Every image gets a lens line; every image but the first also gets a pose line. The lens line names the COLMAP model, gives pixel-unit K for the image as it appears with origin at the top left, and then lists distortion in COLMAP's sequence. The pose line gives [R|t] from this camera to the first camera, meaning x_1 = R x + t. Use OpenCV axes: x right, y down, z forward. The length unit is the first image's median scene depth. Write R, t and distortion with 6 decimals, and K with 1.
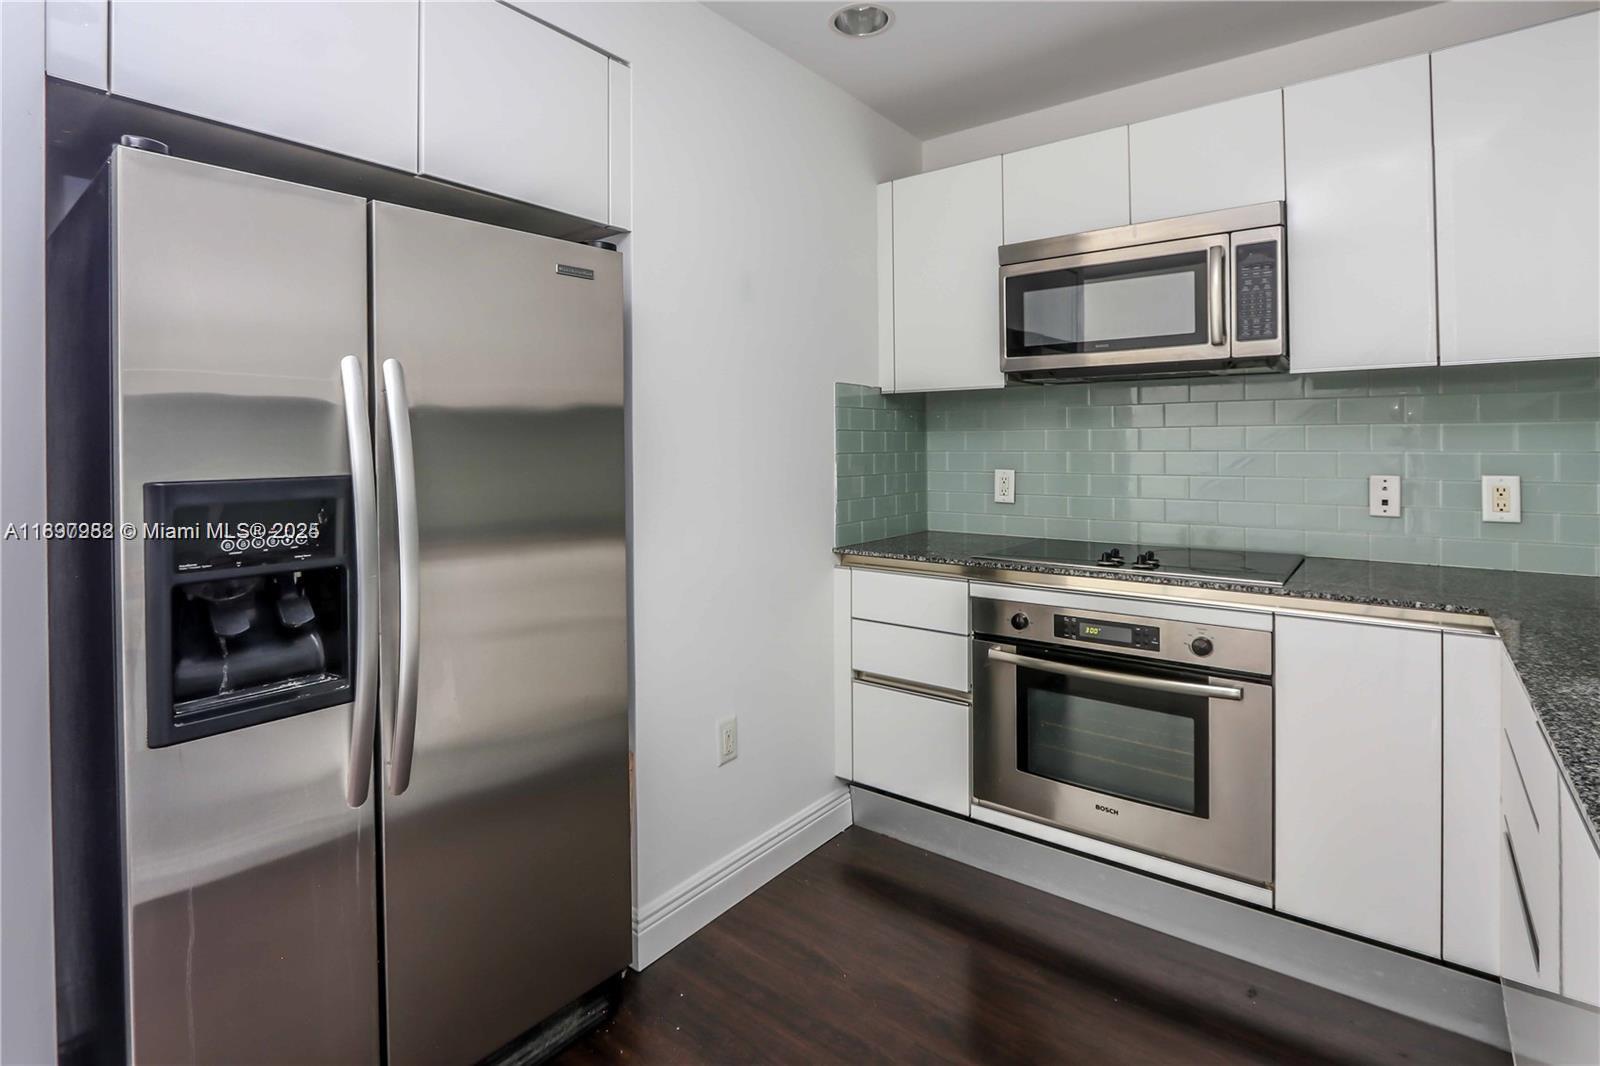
lens RADIAL K [[759.5, 0, 802.6], [0, 759.5, 437.9], [0, 0, 1]] dist [-0.017016, 0.003070]
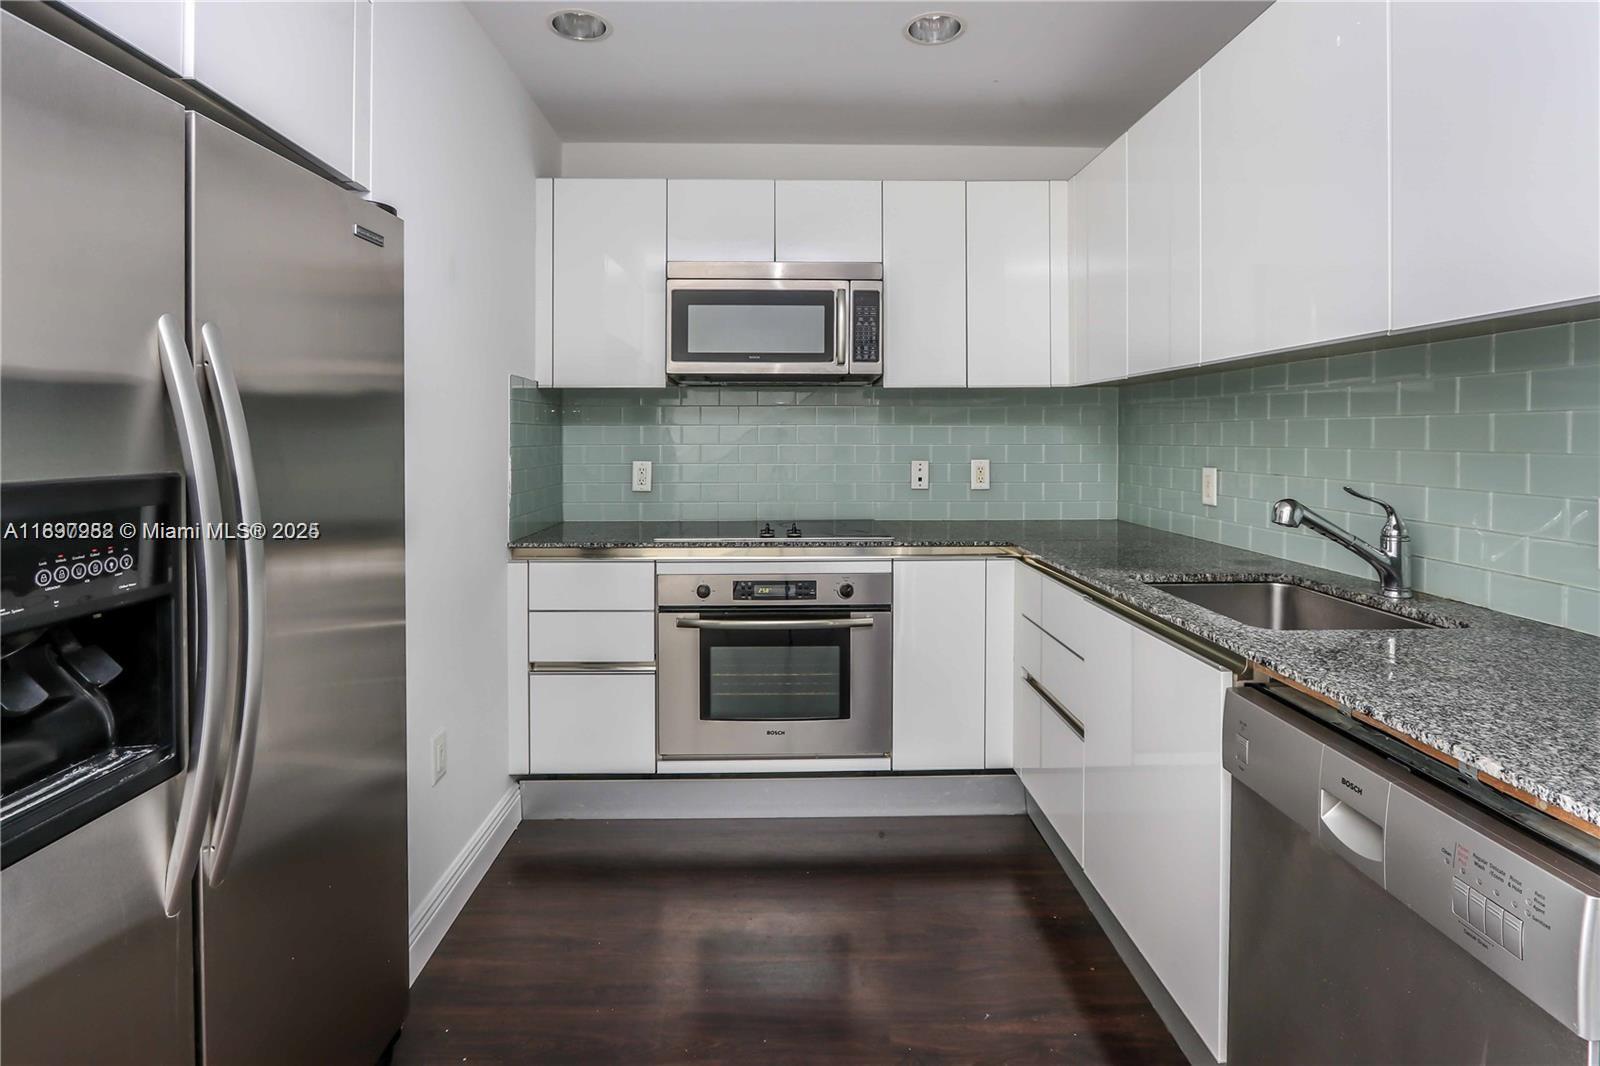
lens RADIAL K [[759.5, 0, 793.2], [0, 759.5, 432.0], [0, 0, 1]] dist [-0.017016, 0.003070]
pose [[0.778827, 0.011098, 0.627140, -0.353478], [-0.012613, 0.999918, -0.002031, 0.000199], [-0.627111, -0.006328, 0.778904, 0.014583]]
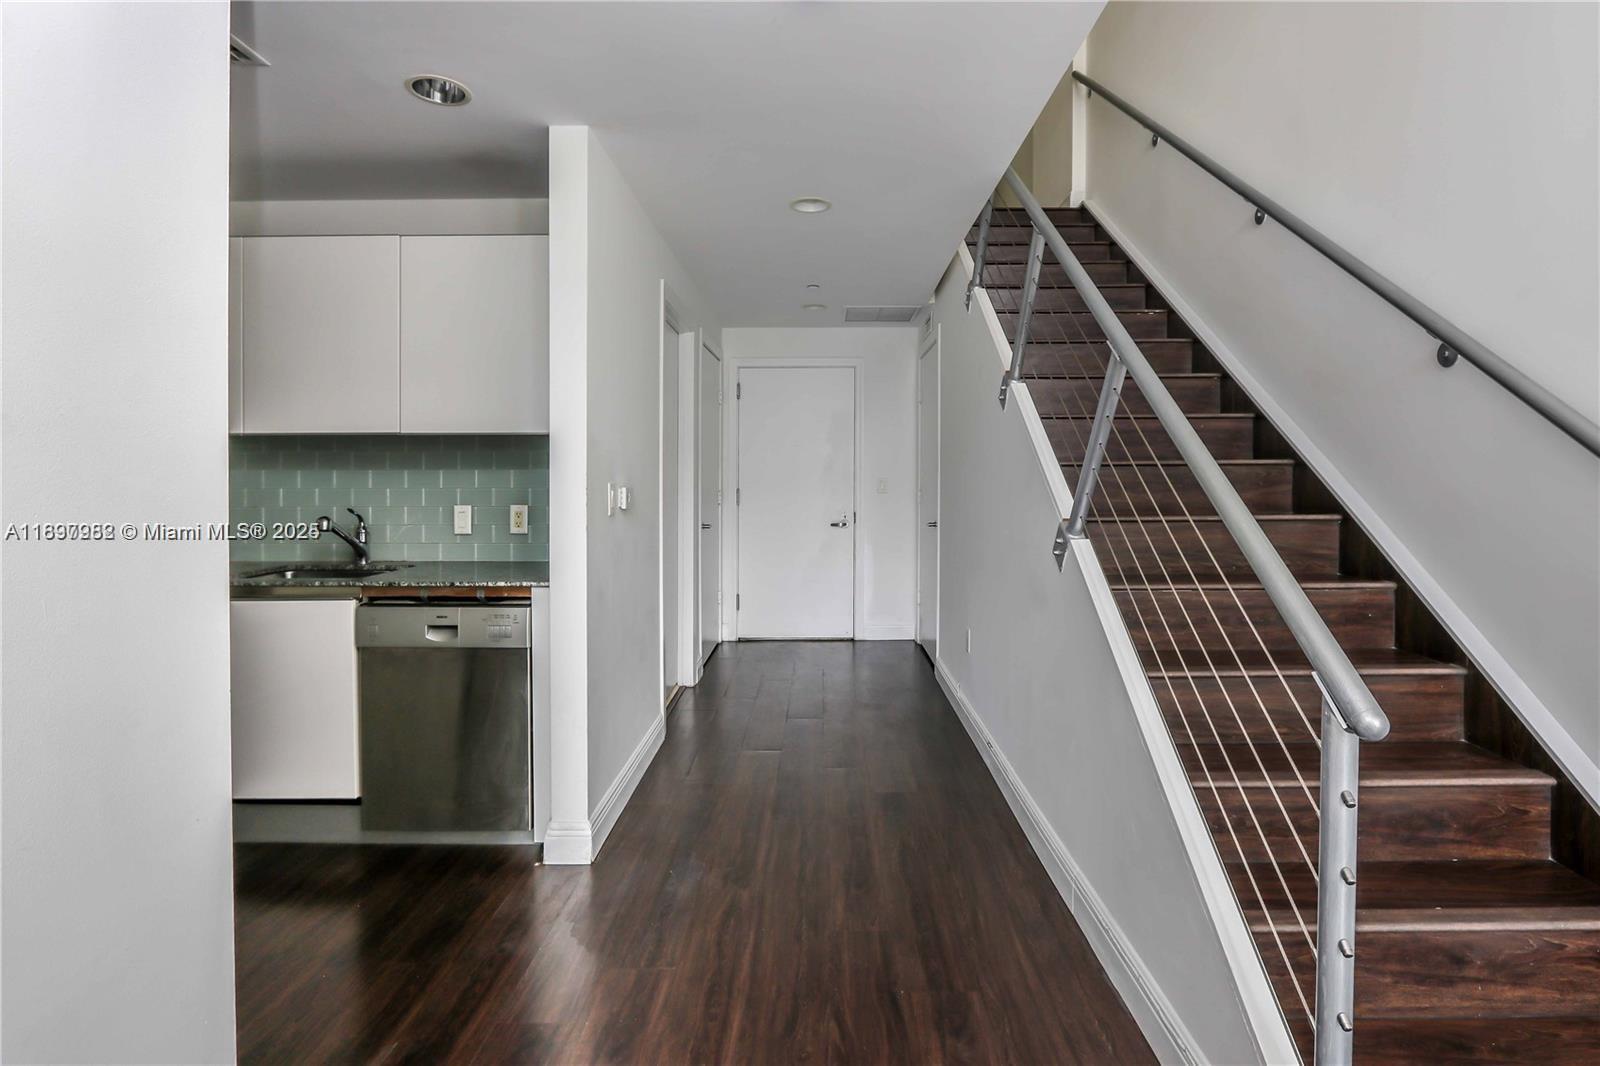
lens RADIAL K [[759.5, 0, 822.7], [0, 759.5, 489.8], [0, 0, 1]] dist [-0.017016, 0.003070]
pose [[-0.615561, -0.004390, 0.788077, -1.161949], [-0.003631, 0.999990, 0.002735, 0.003347], [-0.788081, -0.001178, -0.615571, 0.438720]]
